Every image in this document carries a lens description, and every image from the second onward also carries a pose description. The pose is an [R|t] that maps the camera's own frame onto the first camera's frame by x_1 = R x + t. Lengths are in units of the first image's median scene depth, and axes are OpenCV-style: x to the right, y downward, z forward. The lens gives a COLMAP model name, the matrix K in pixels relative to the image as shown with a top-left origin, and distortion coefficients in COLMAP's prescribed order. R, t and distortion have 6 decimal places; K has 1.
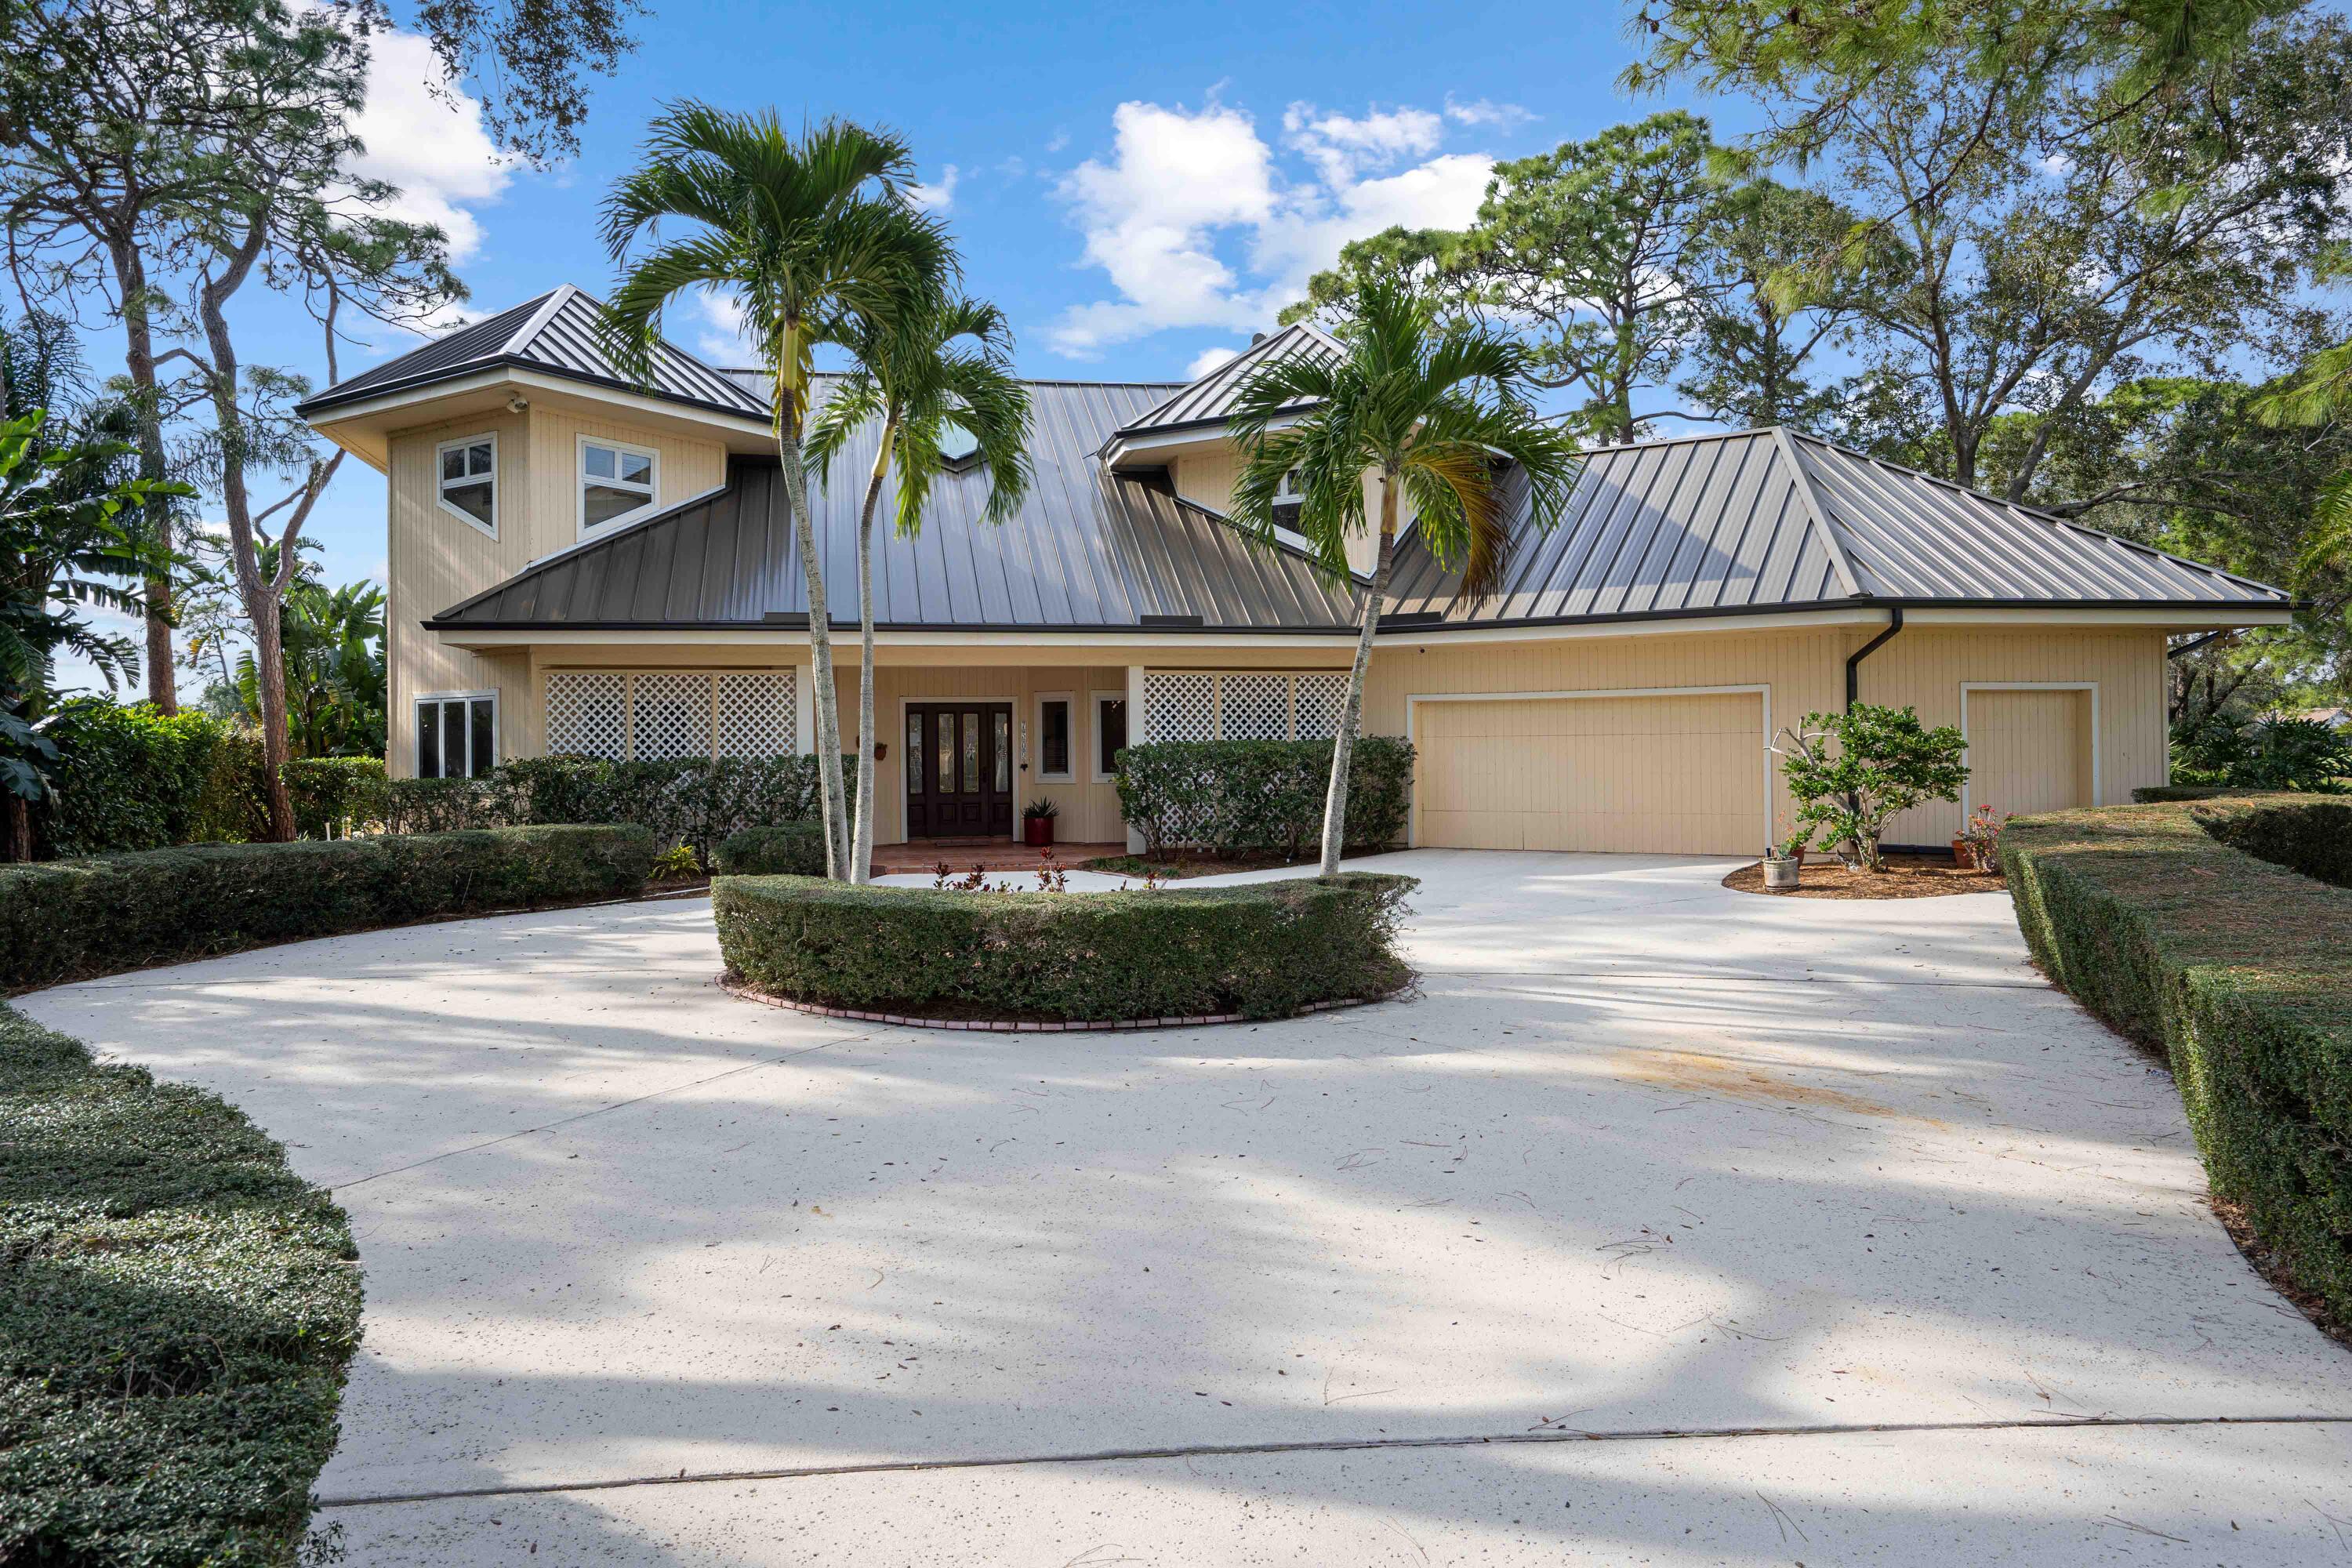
lens RADIAL K [[1661.6, 0, 1182.6], [0, 1661.6, 729.6], [0, 0, 1]] dist [0.008395, 0.028065]
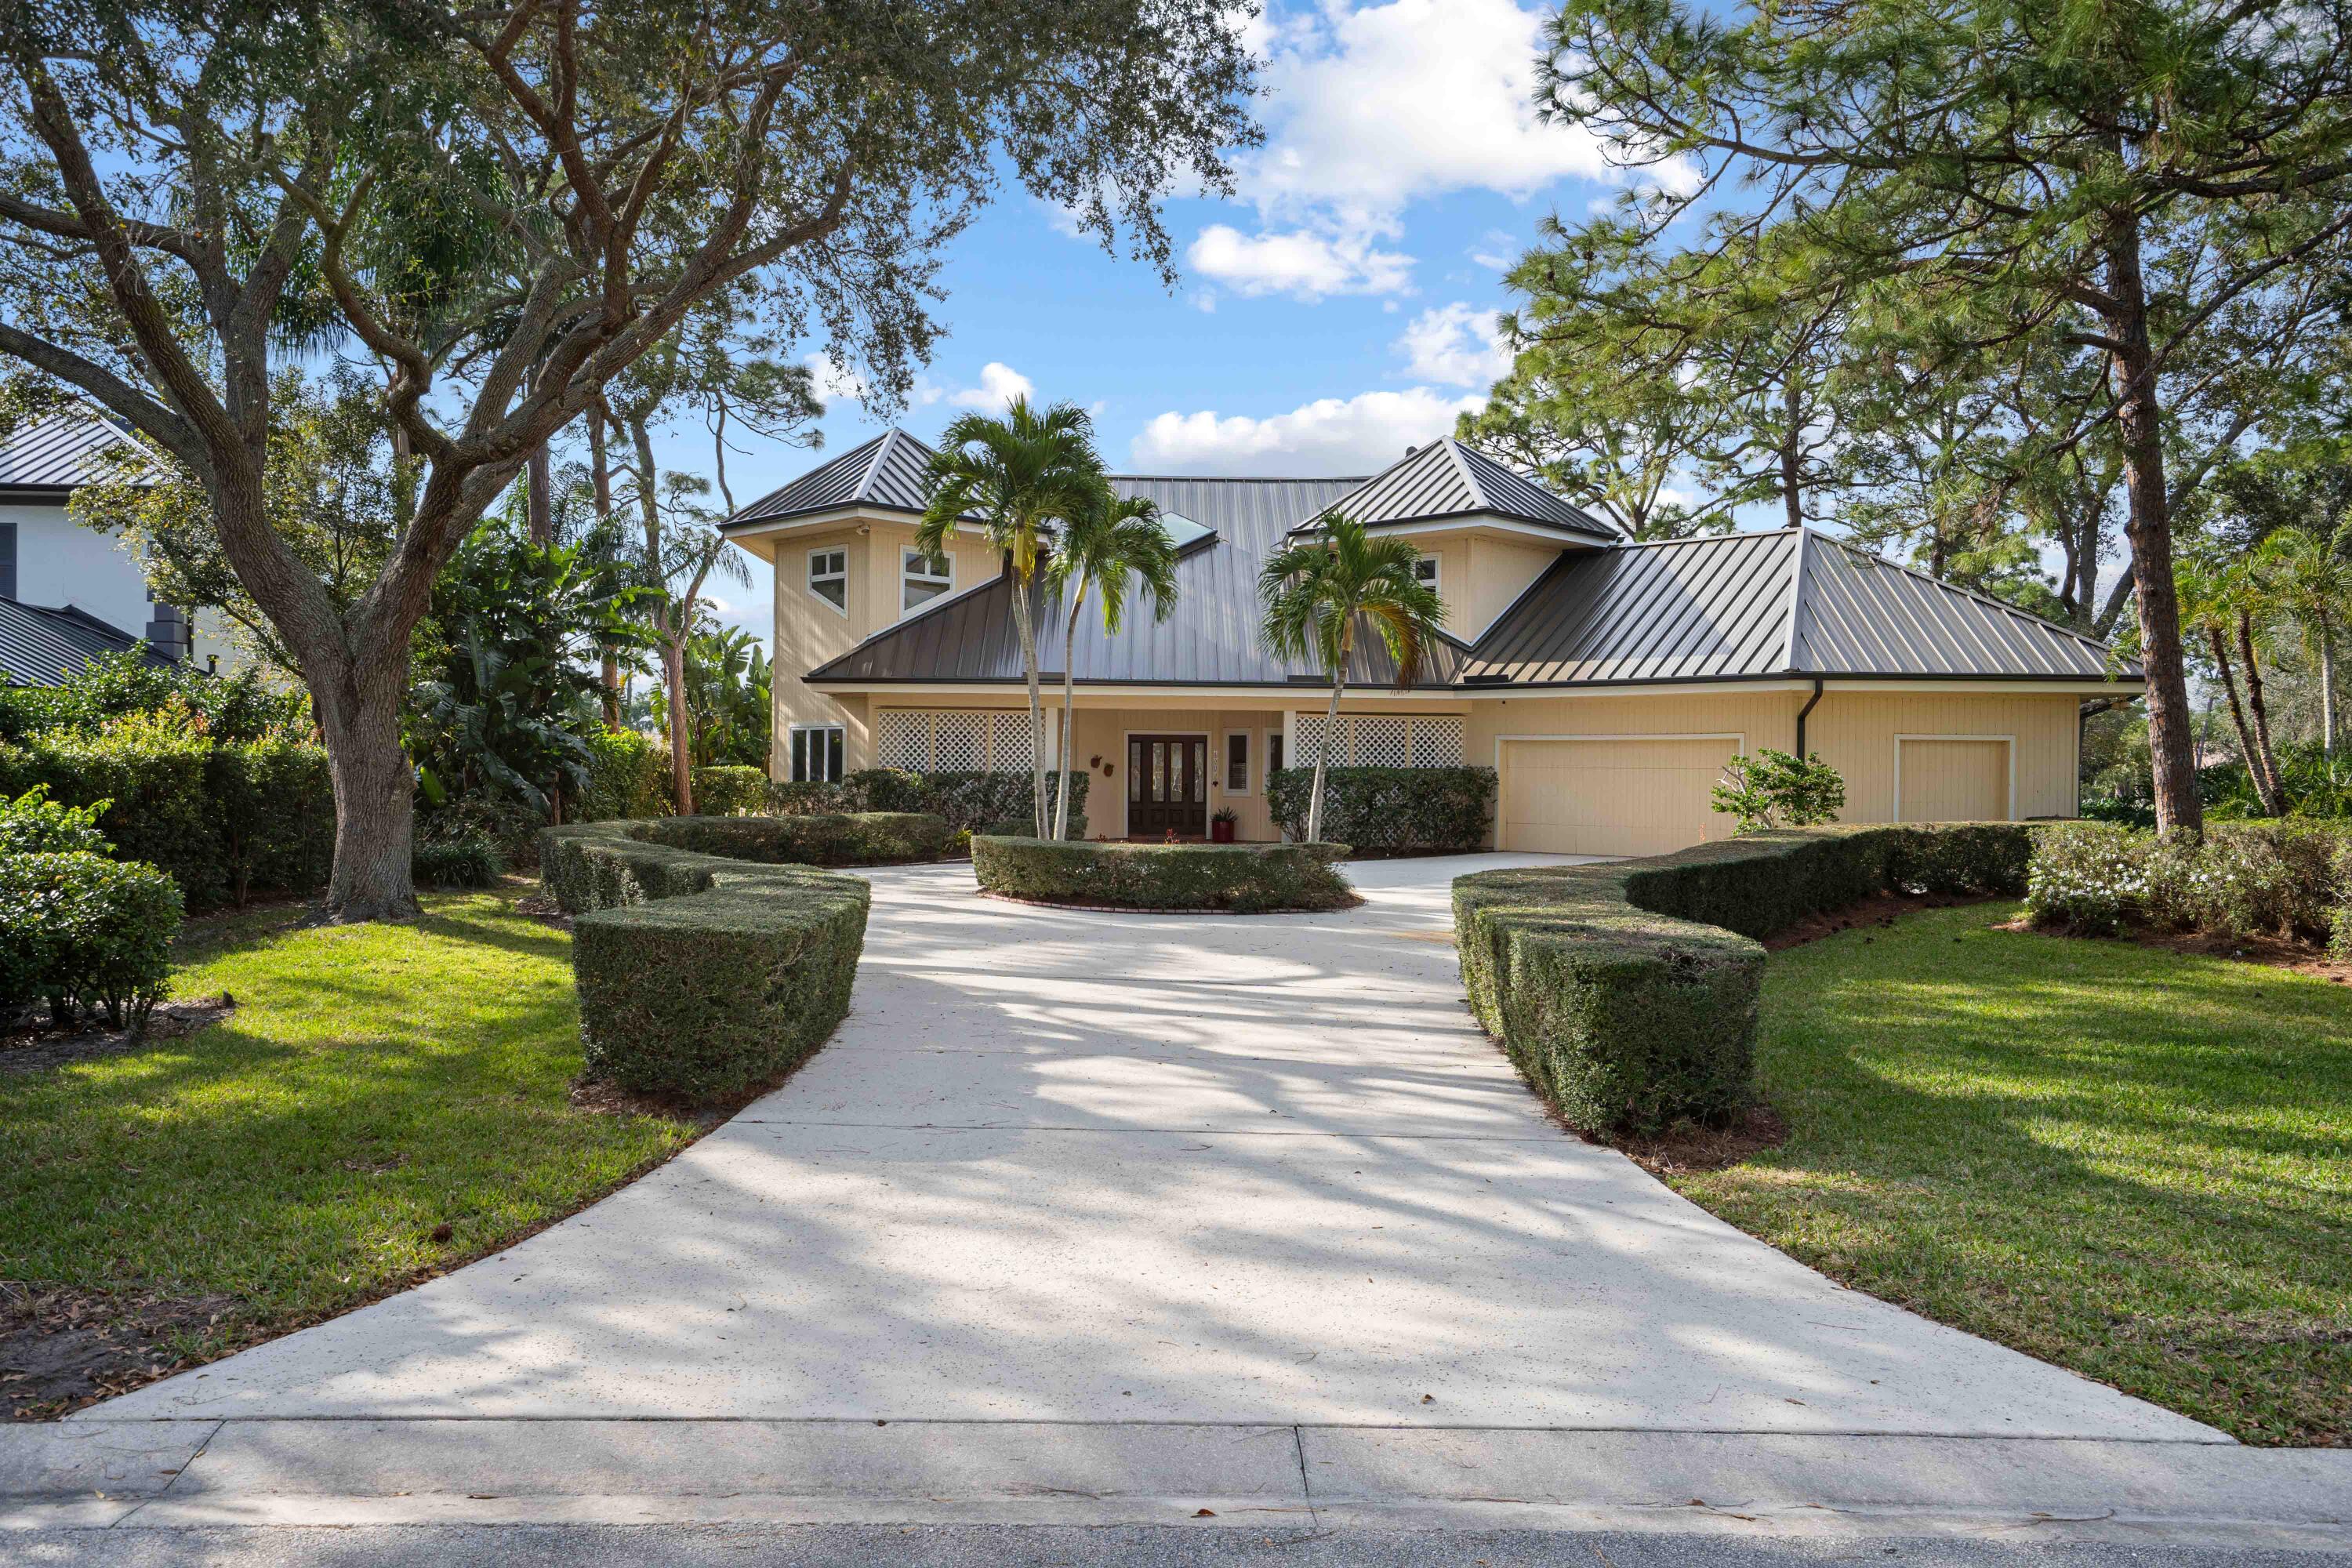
lens RADIAL K [[1892.6, 0, 1186.1], [0, 1892.6, 782.0], [0, 0, 1]] dist [0.071974, 0.002913]
pose [[0.981733, 0.021820, -0.189007, 0.188580], [-0.018615, 0.999652, 0.018712, -0.007775], [0.189350, -0.014852, 0.981797, -0.554171]]
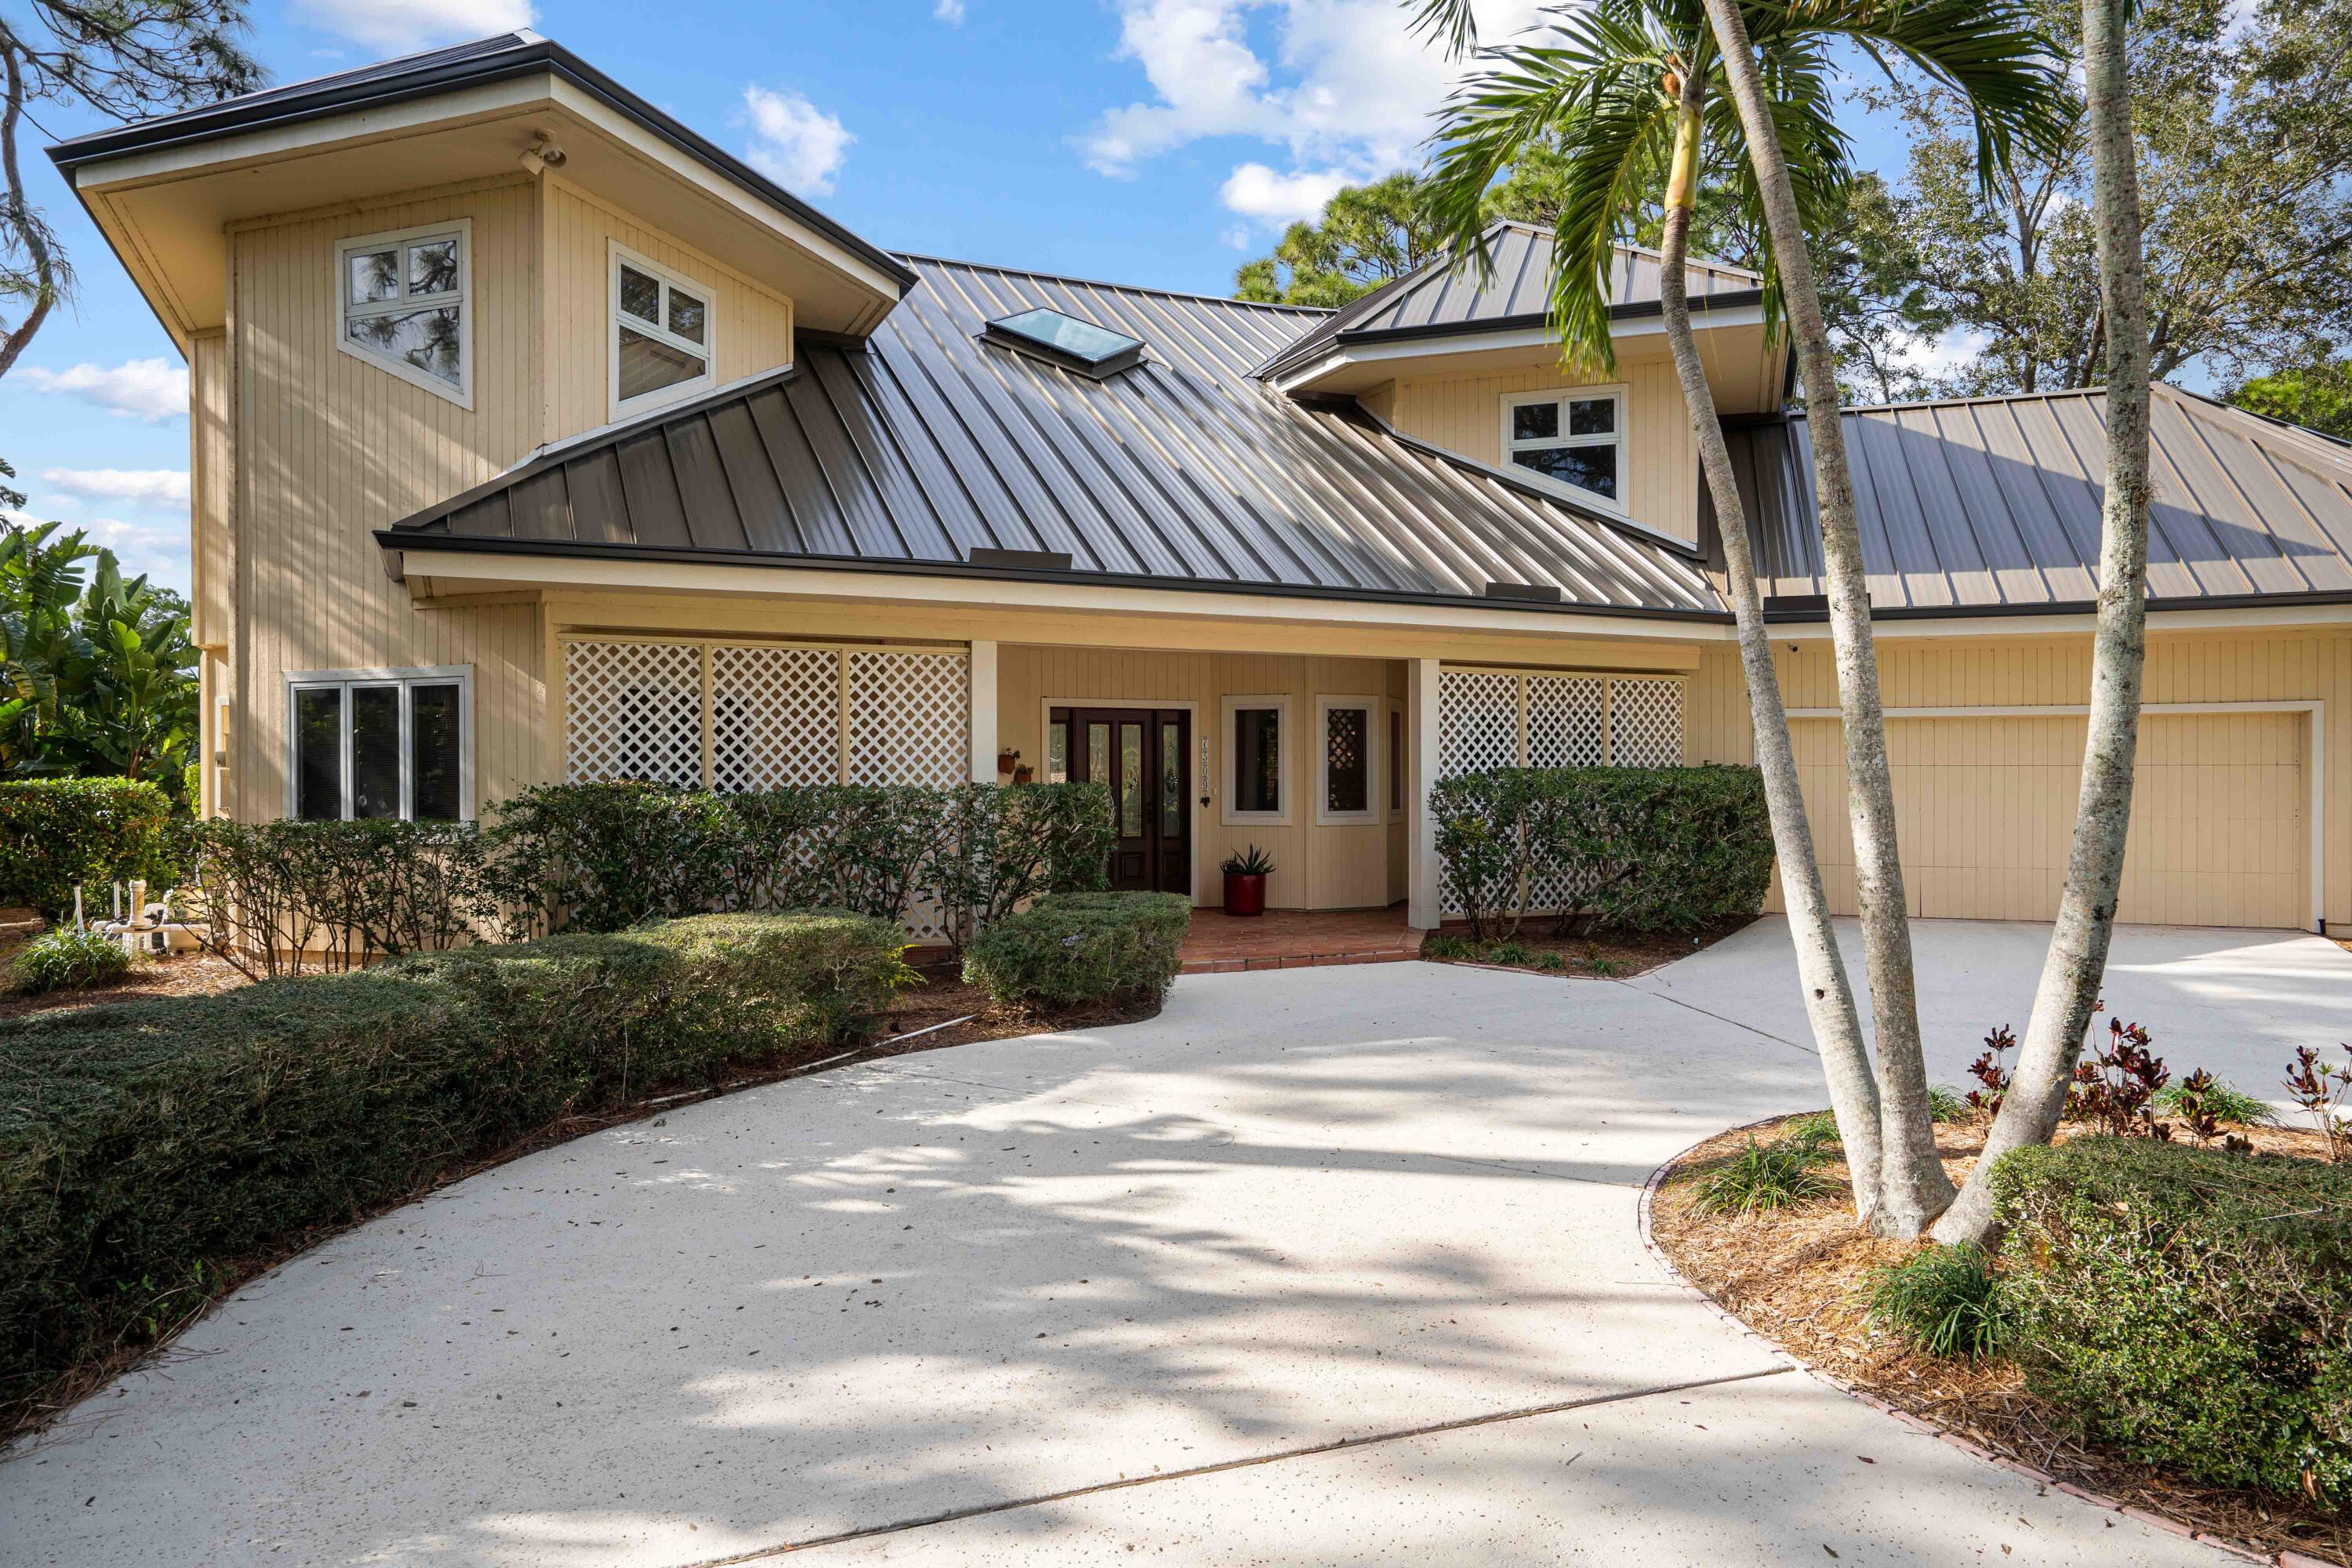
lens RADIAL K [[1542.1, 0, 1182.6], [0, 1542.1, 774.8], [0, 0, 1]] dist [0.010395, 0.013843]
pose [[0.972562, 0.009777, 0.232437, -0.287305], [-0.012299, 0.999880, 0.009405, 0.005591], [-0.232317, -0.012005, 0.972566, 0.408584]]
